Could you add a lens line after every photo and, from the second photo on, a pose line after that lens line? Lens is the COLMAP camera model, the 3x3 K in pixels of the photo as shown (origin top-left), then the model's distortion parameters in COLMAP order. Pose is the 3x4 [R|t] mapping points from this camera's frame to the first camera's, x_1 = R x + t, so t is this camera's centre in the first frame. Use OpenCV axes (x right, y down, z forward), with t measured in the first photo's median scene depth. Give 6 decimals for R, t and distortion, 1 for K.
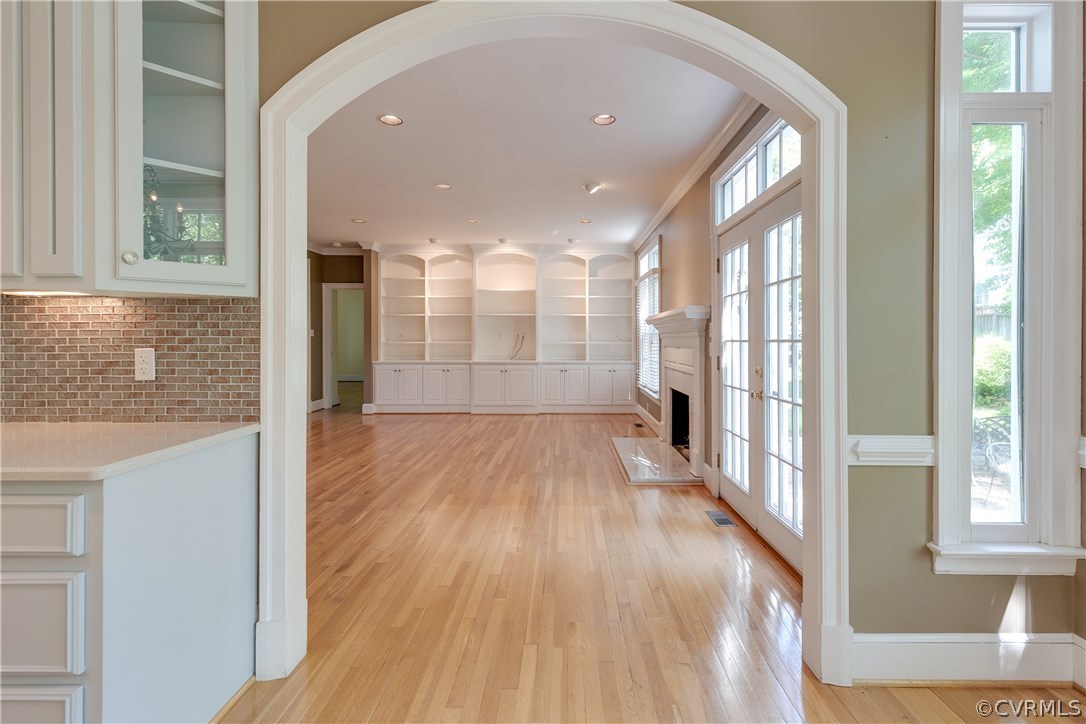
lens RADIAL K [[502.8, 0, 553.7], [0, 502.8, 340.9], [0, 0, 1]] dist [-0.004524, -0.001102]
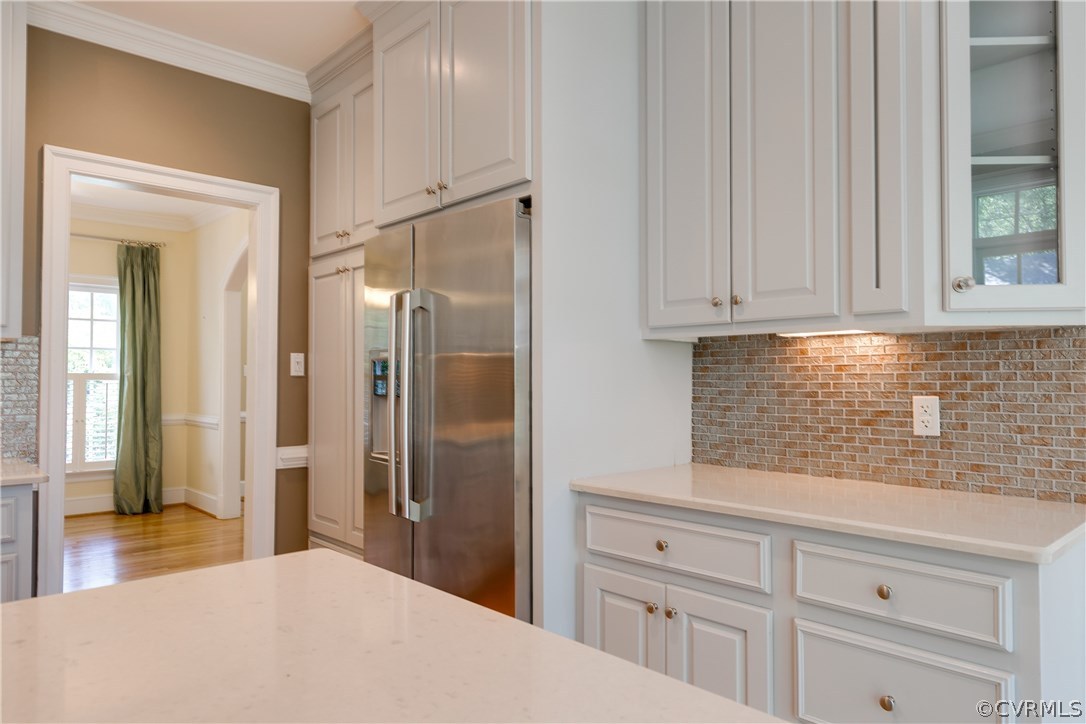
lens RADIAL K [[715.1, 0, 546.7], [0, 715.1, 362.1], [0, 0, 1]] dist [0.005594, -0.000729]
pose [[0.681140, -0.016427, -0.731969, -0.386224], [-0.003513, 0.999663, -0.025704, -0.007652], [0.732144, 0.020080, 0.680853, -0.232937]]
